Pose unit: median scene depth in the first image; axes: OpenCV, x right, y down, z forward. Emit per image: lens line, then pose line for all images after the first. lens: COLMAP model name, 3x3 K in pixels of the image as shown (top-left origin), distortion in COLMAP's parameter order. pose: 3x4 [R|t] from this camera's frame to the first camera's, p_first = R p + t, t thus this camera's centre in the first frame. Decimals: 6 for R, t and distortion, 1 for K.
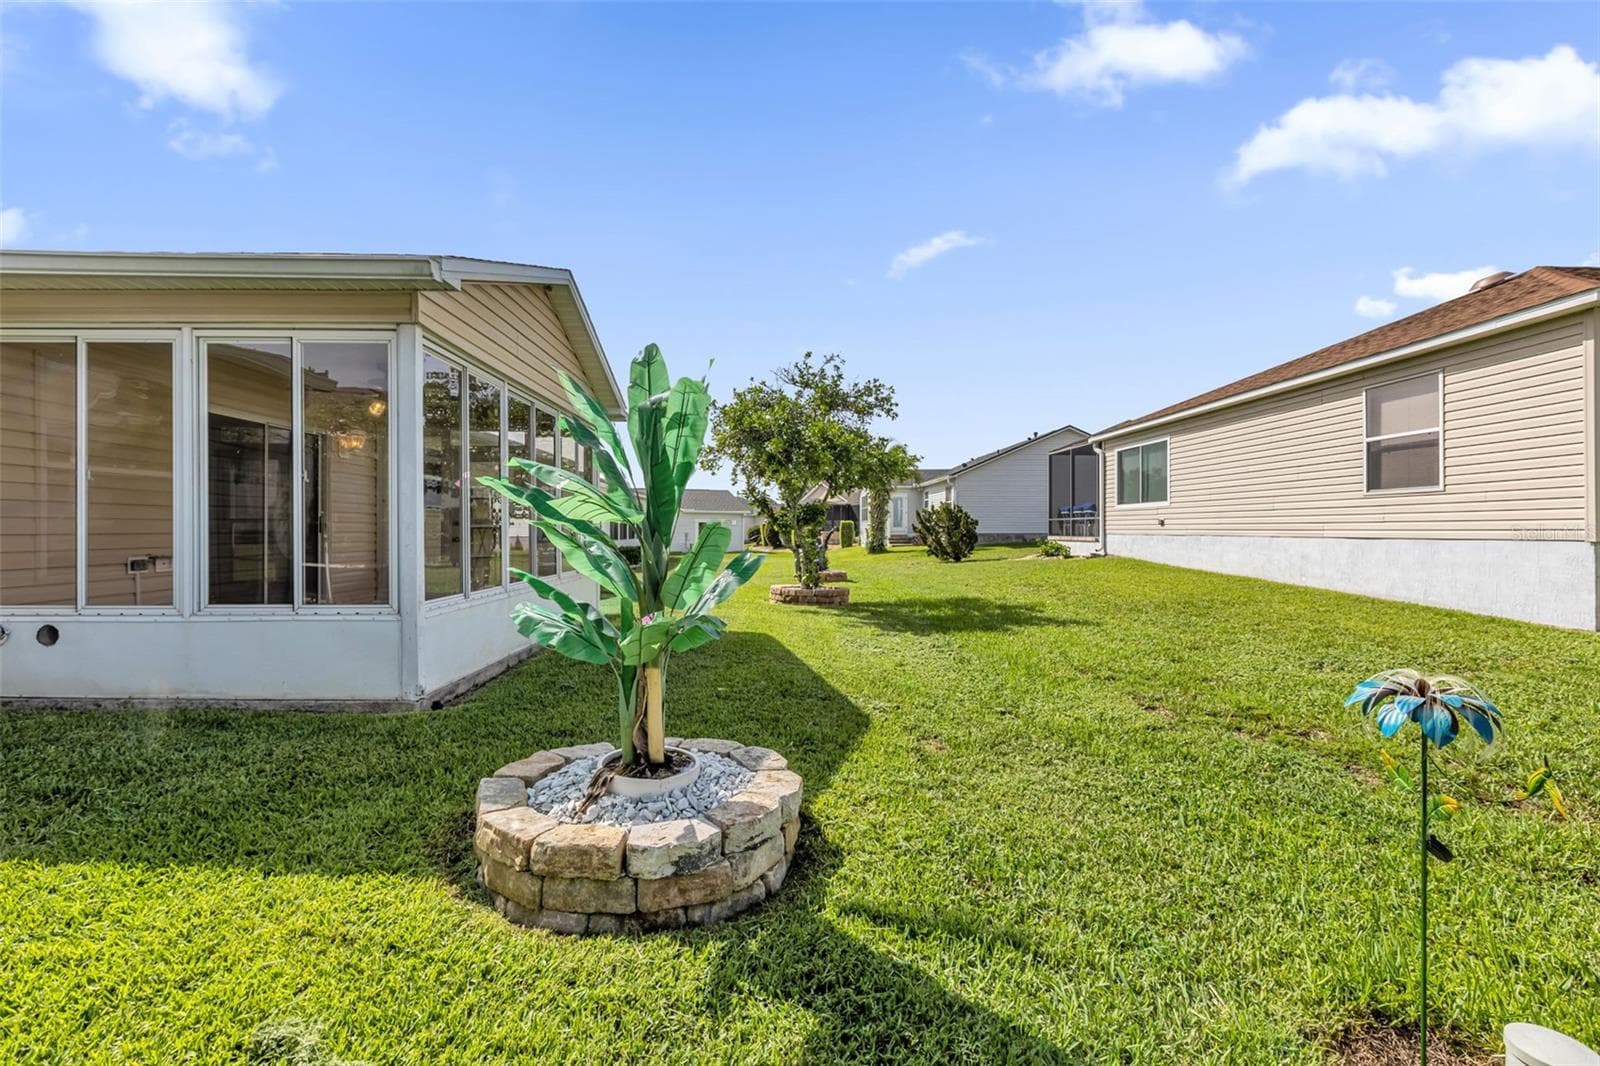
lens RADIAL K [[720.2, 0, 796.7], [0, 720.2, 529.5], [0, 0, 1]] dist [0.009020, 0.000291]
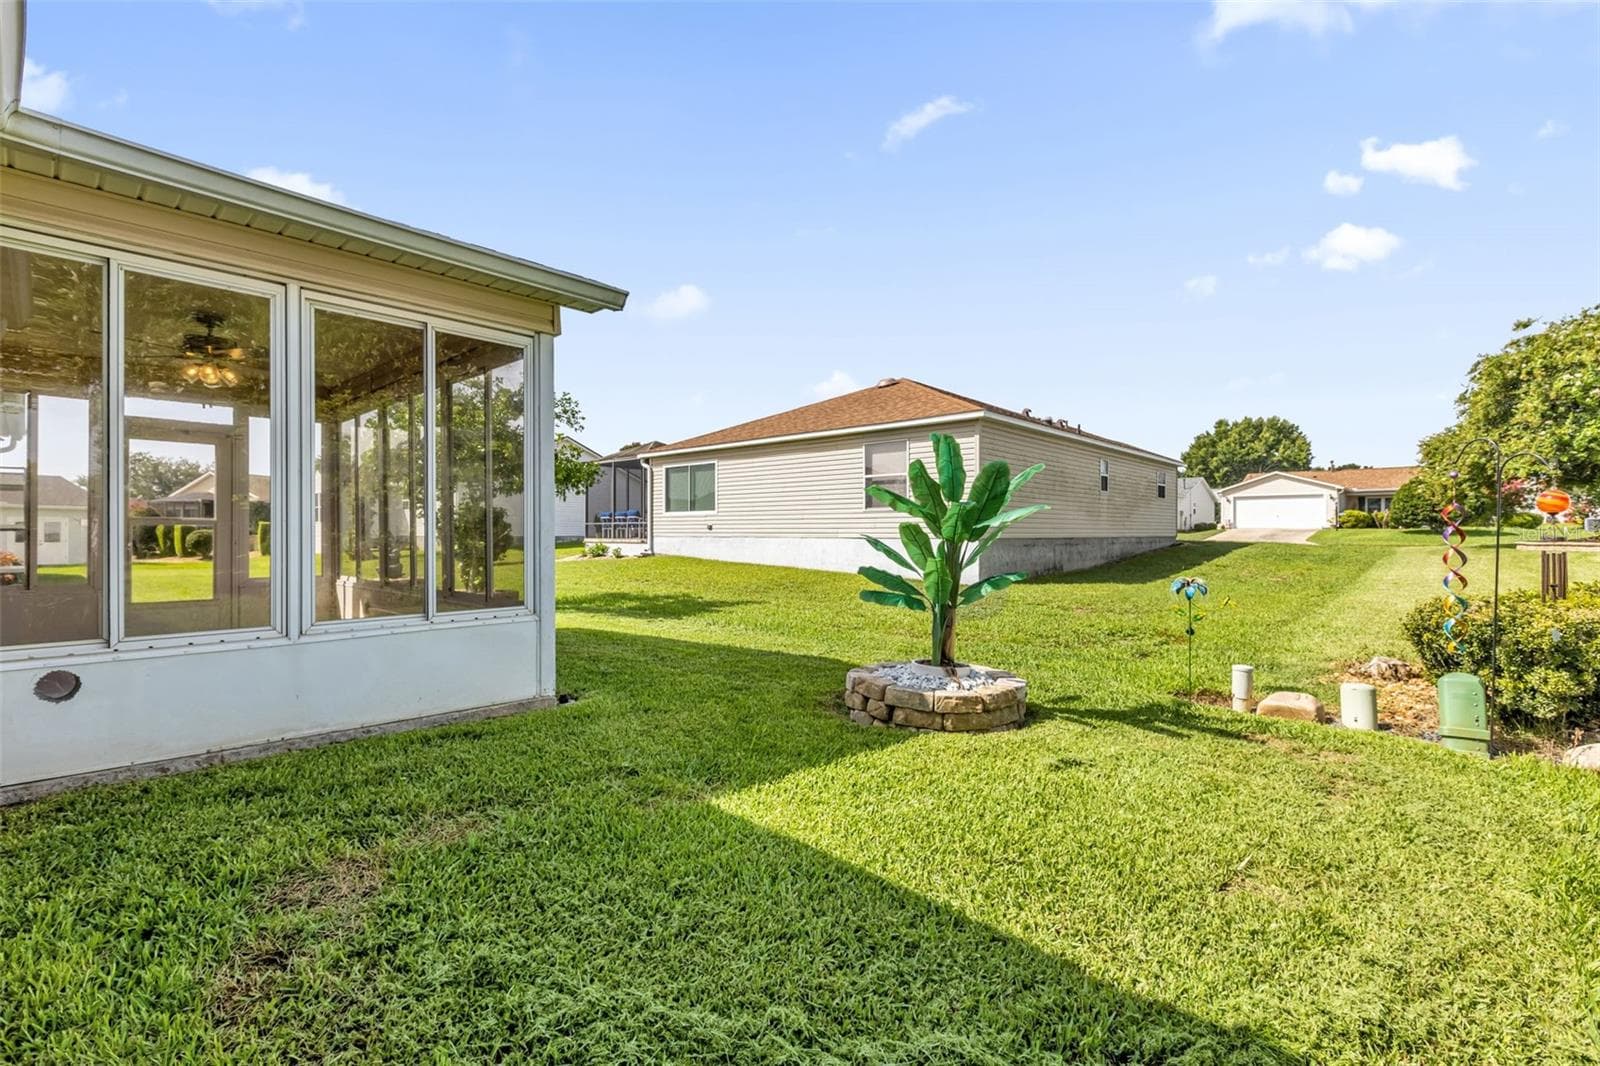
lens RADIAL K [[720.2, 0, 802.8], [0, 720.2, 535.2], [0, 0, 1]] dist [0.009020, 0.000291]
pose [[0.687535, -0.003666, 0.726142, -0.462758], [0.001377, 0.999992, 0.003745, 0.000670], [-0.726150, -0.001575, 0.687535, 0.008010]]
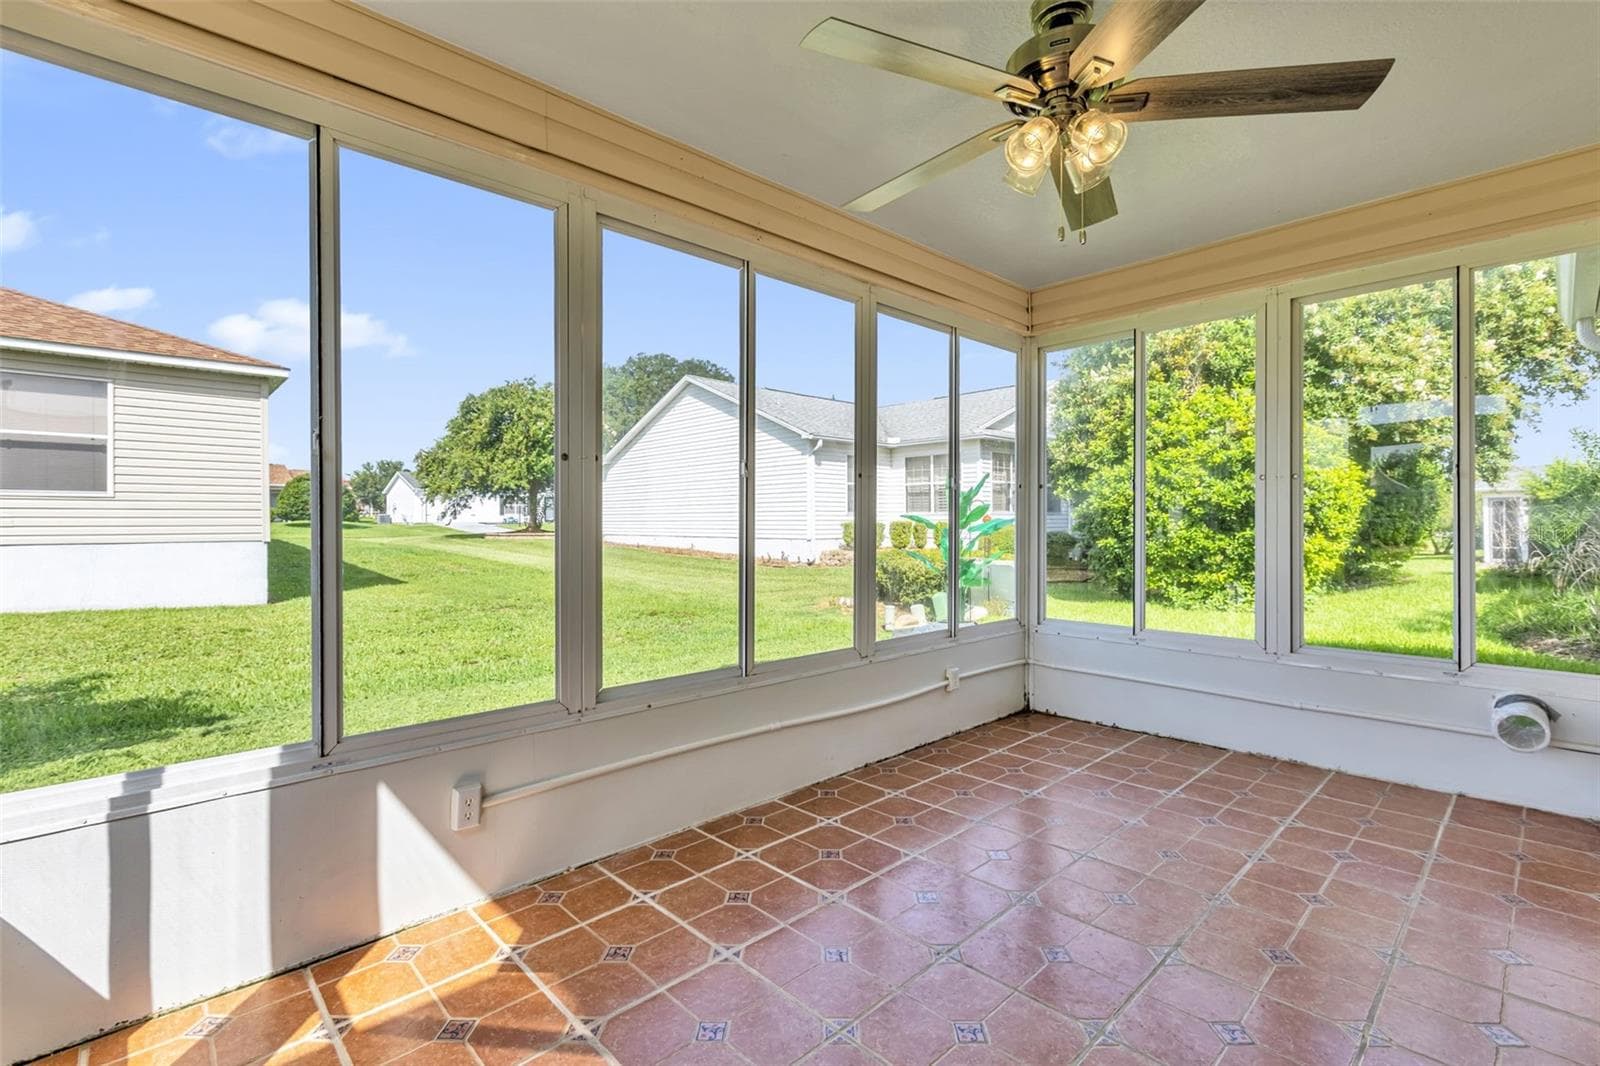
lens RADIAL K [[720.2, 0, 806.3], [0, 720.2, 522.5], [0, 0, 1]] dist [0.009020, 0.000291]
pose [[-0.676750, -0.000851, 0.736213, -0.482187], [-0.000875, 1.000000, 0.000351, -0.016223], [-0.736213, -0.000406, -0.676750, 0.867352]]
